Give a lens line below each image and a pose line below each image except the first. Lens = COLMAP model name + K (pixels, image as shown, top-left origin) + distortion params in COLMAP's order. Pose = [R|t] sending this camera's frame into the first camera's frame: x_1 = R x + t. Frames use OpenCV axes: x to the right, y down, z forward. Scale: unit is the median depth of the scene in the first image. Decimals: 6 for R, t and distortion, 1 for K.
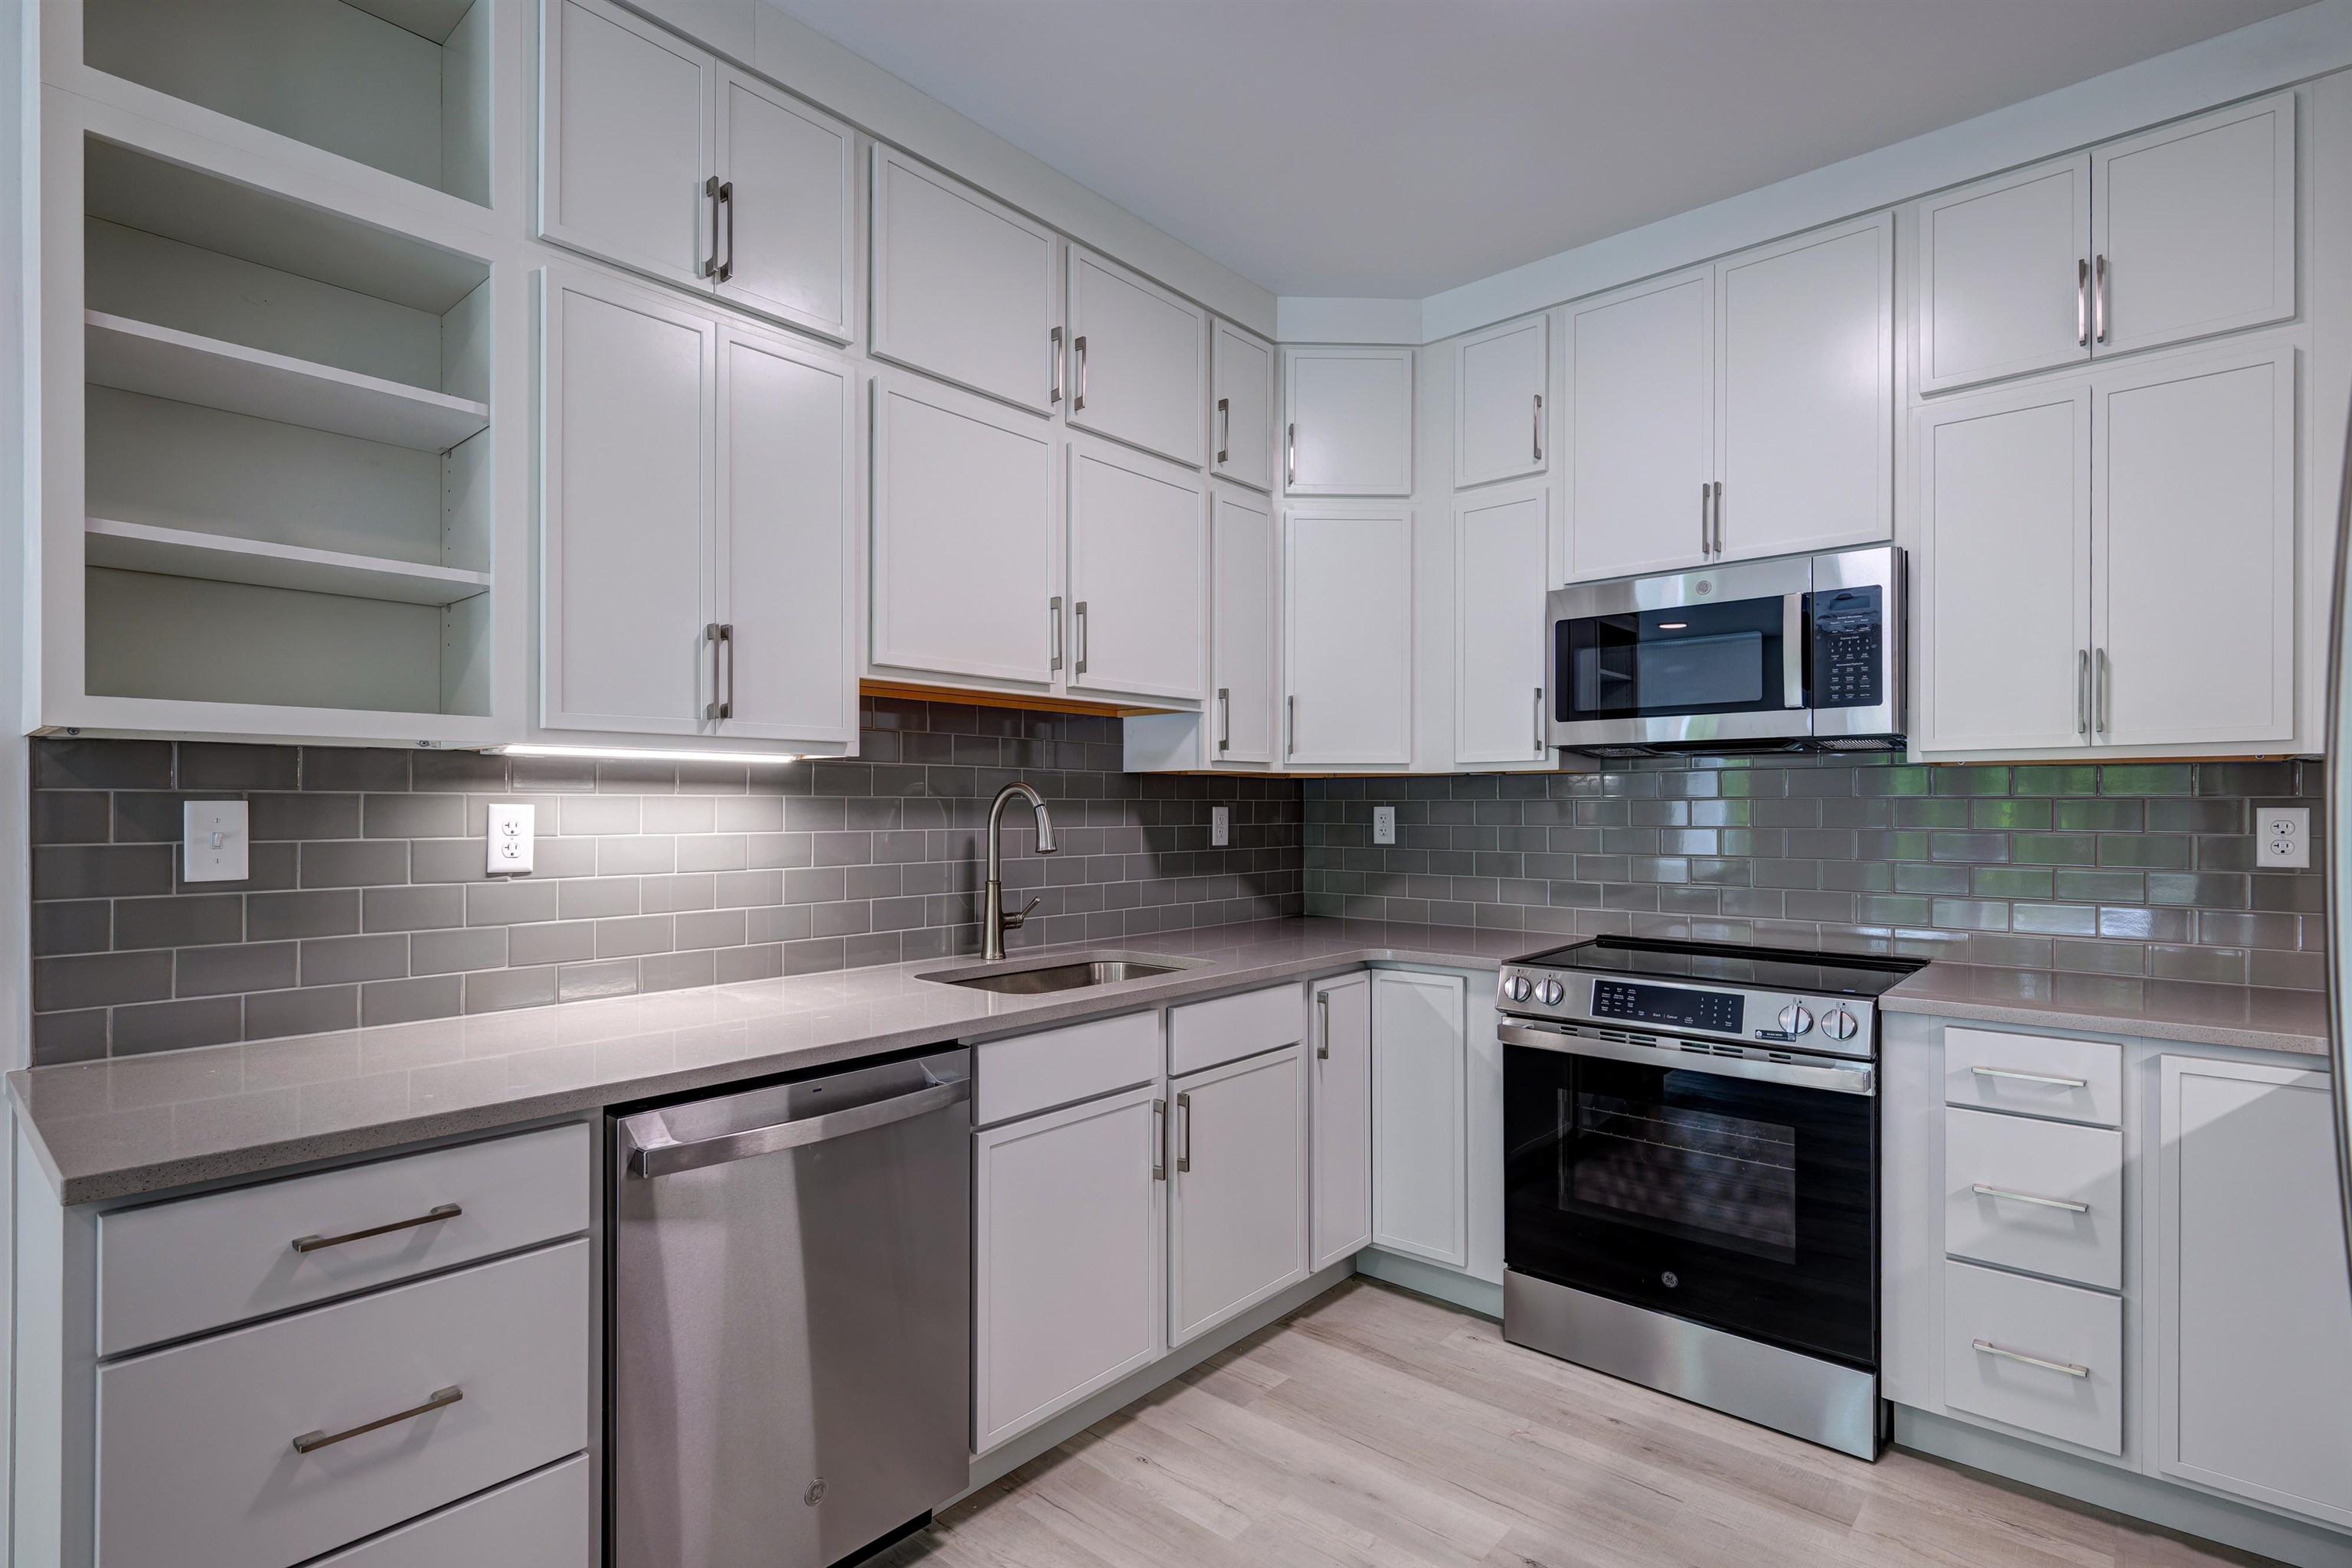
lens RADIAL K [[1125.1, 0, 1177.1], [0, 1125.1, 808.8], [0, 0, 1]] dist [-0.002197, 0.000022]
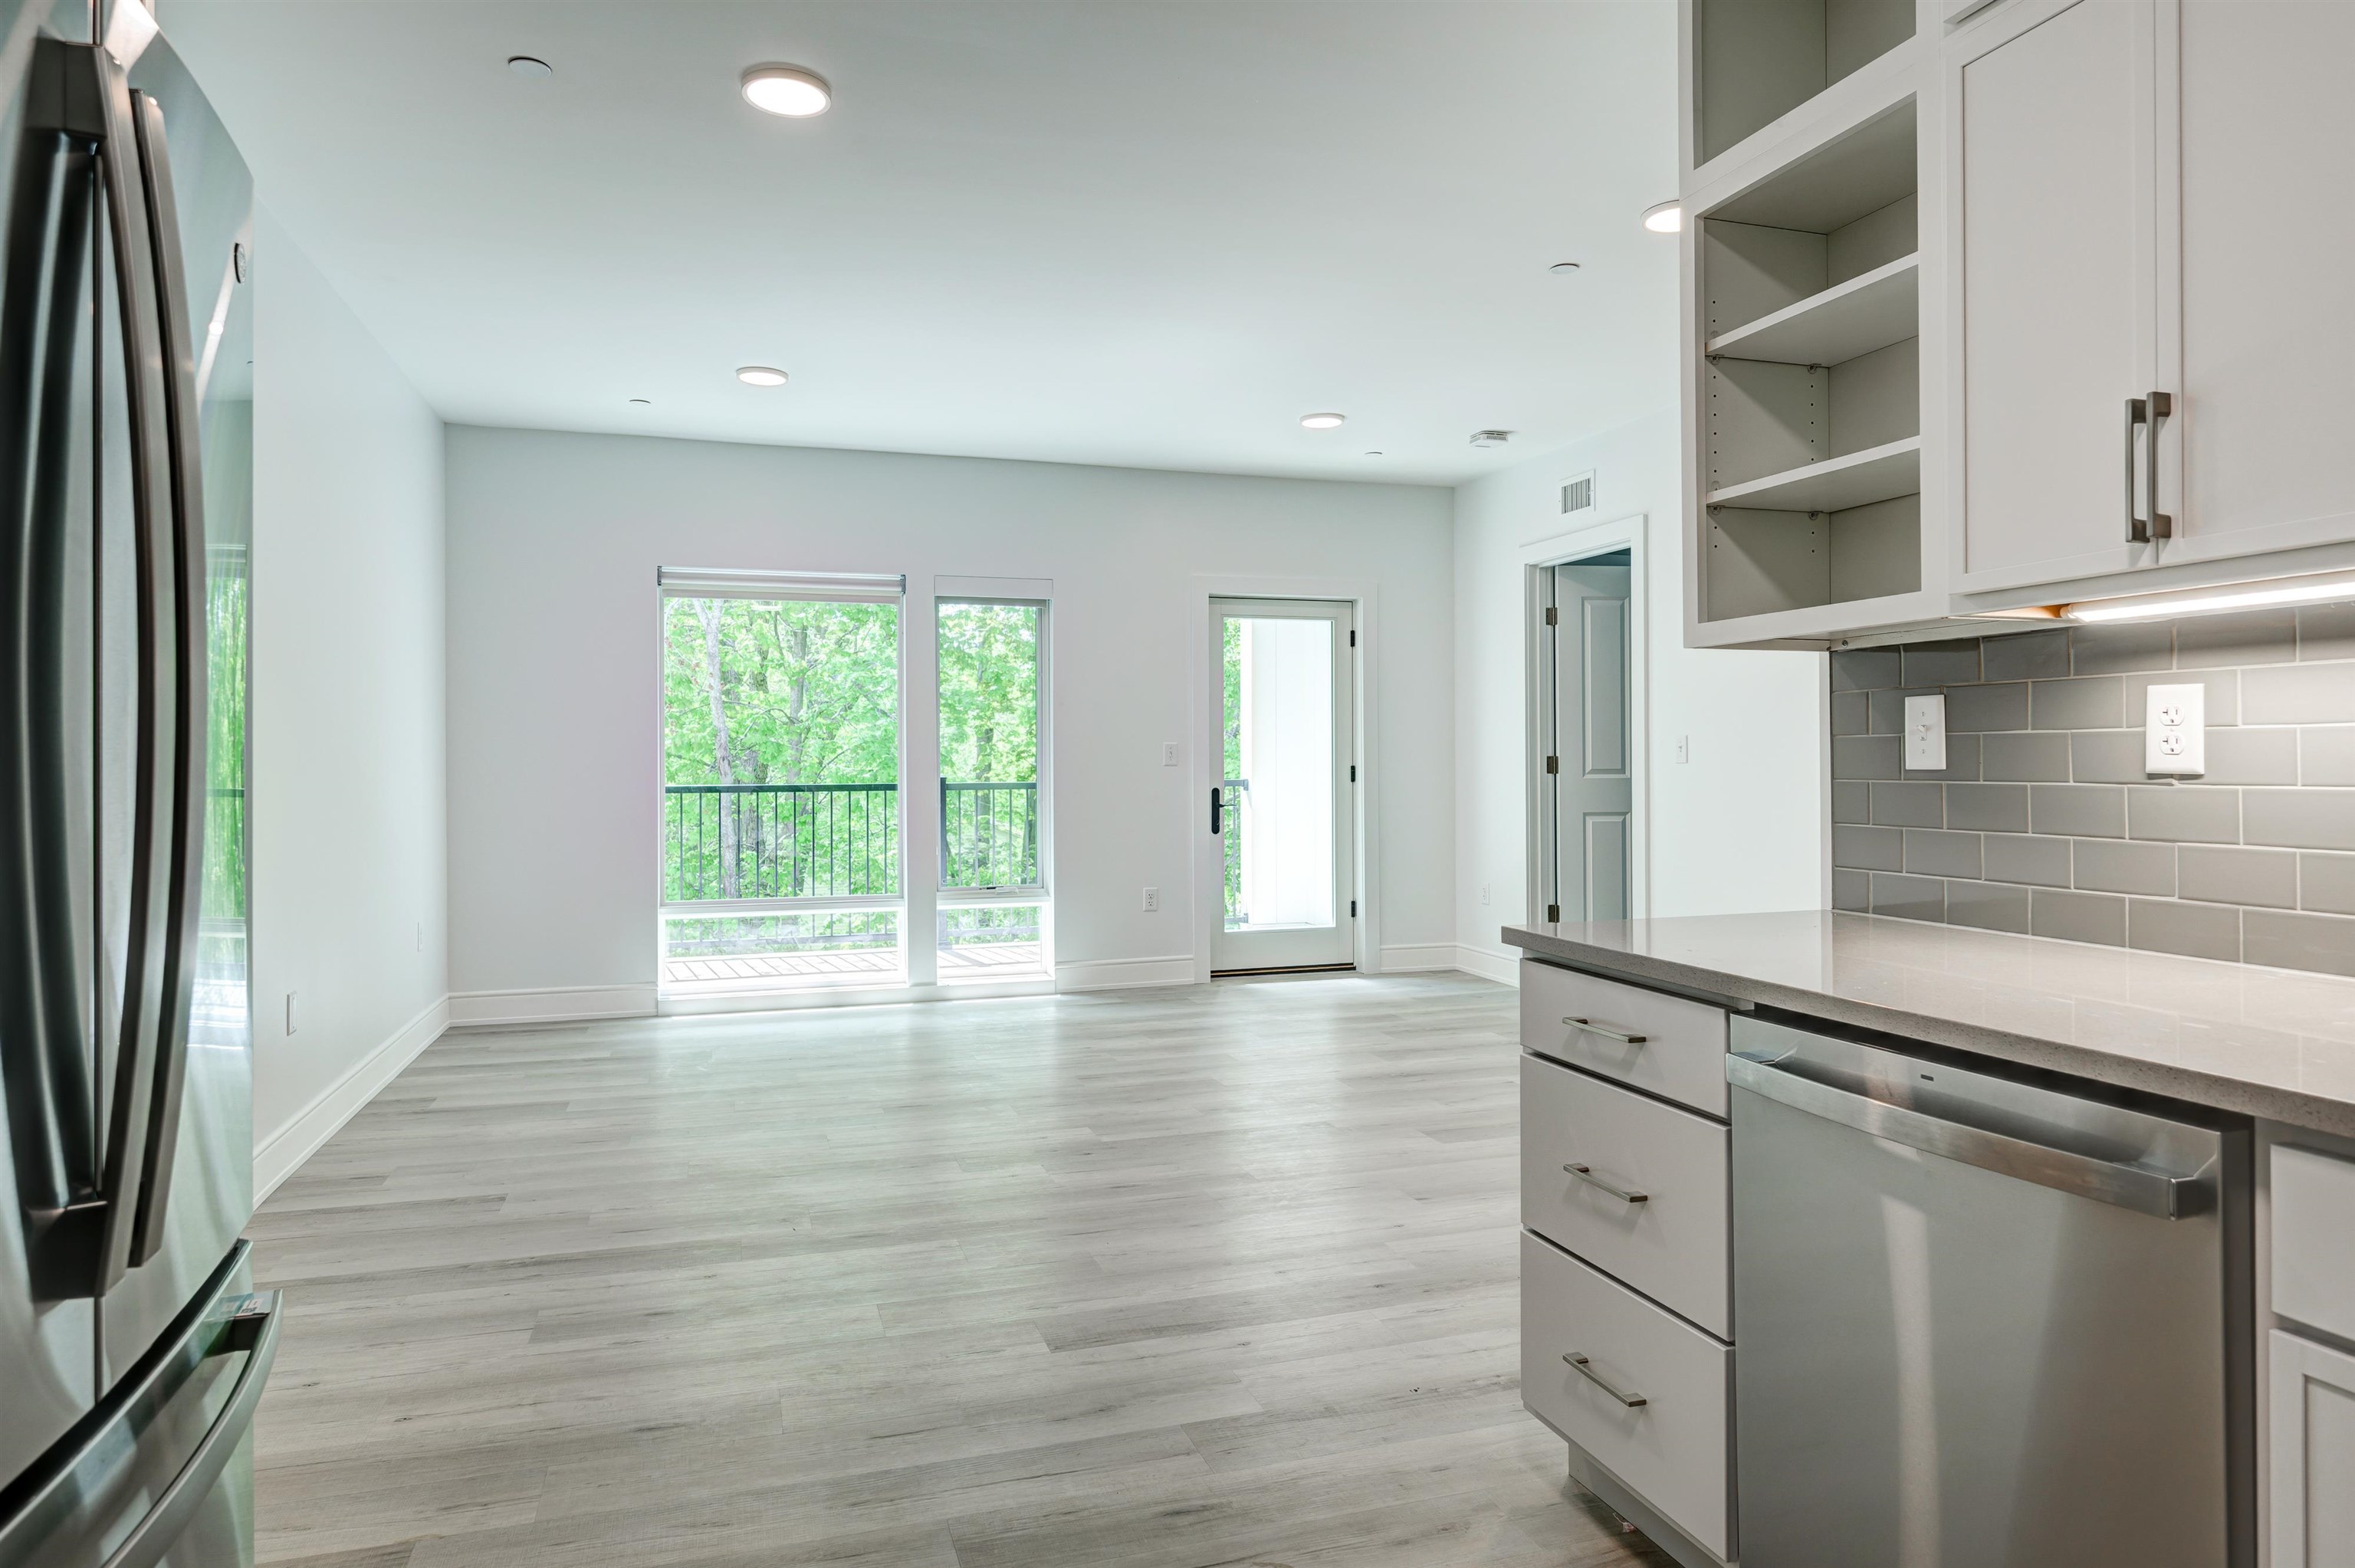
lens RADIAL K [[1418.7, 0, 1177.5], [0, 1418.7, 784.0], [0, 0, 1]] dist [-0.000248, -0.000165]
pose [[-0.514483, 0.015096, -0.857368, 0.415534], [0.006139, 0.999884, 0.013922, 0.032539], [0.857479, 0.001899, -0.514516, 0.653304]]
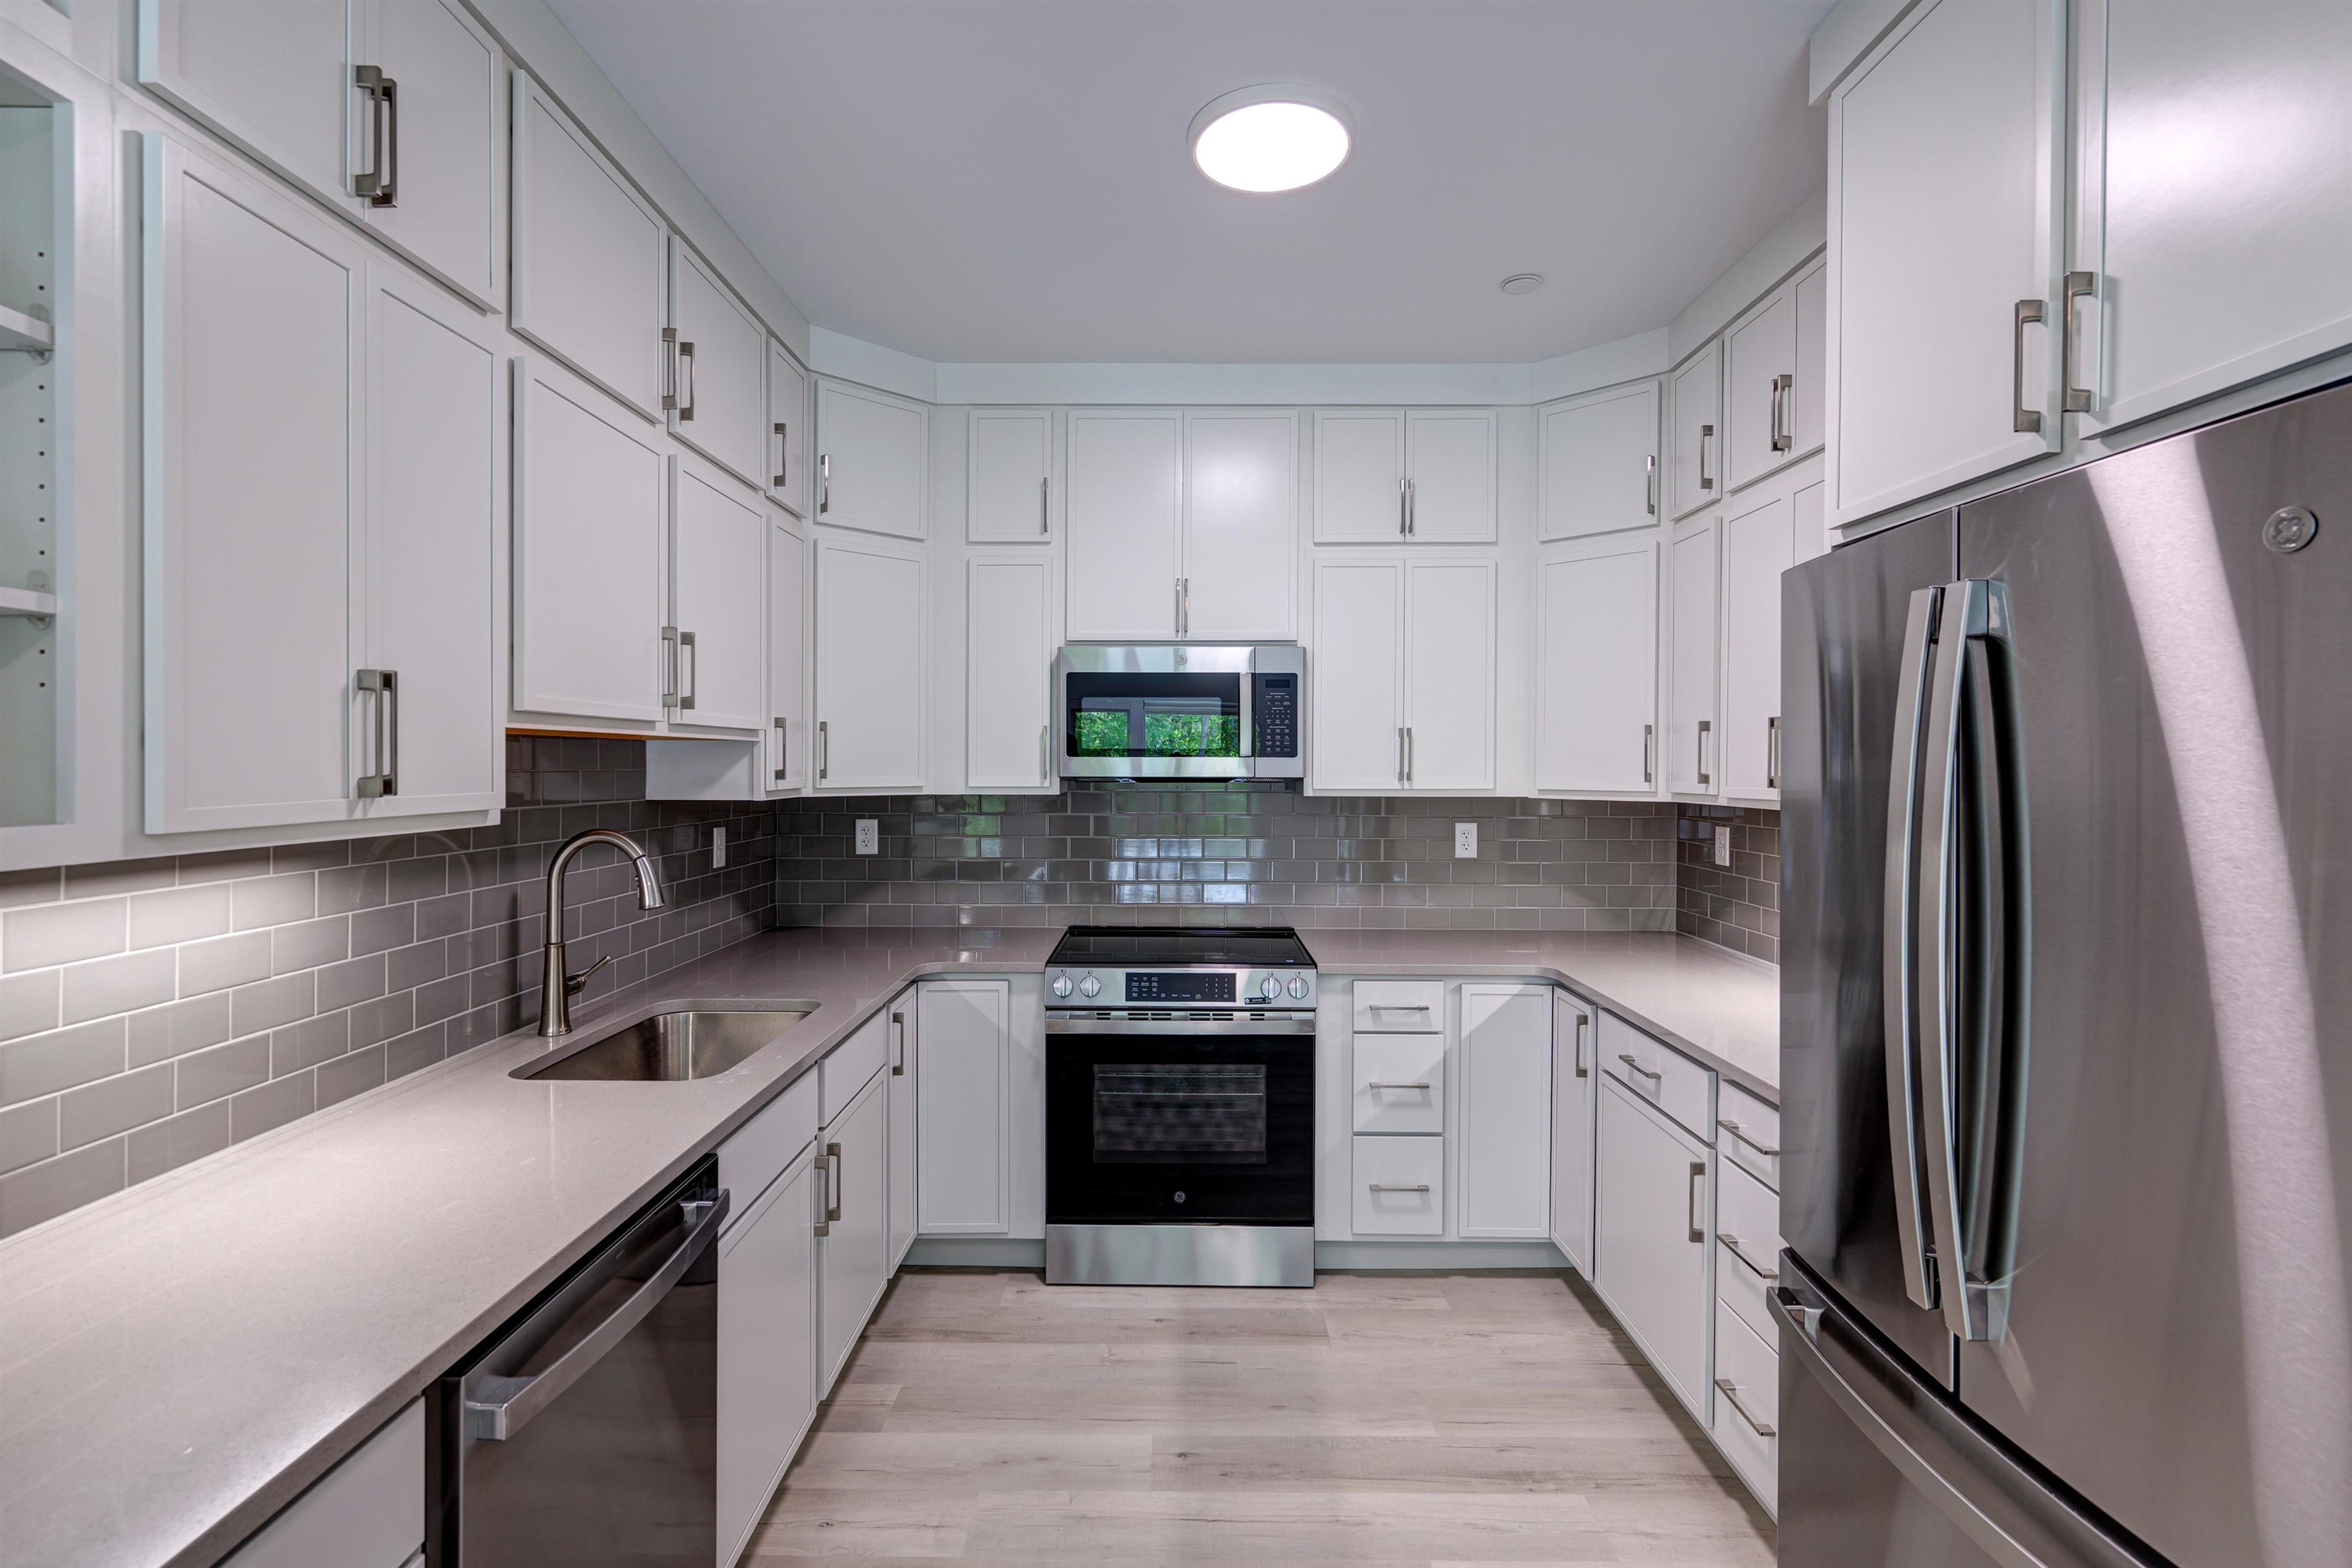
lens RADIAL K [[1012.3, 0, 1235.2], [0, 1012.3, 787.1], [0, 0, 1]] dist [0.000329, -0.000413]
pose [[0.754429, -0.000199, 0.656382, -0.291057], [-0.005397, 0.999964, 0.006507, -0.065244], [-0.656360, -0.008451, 0.754401, 0.083100]]
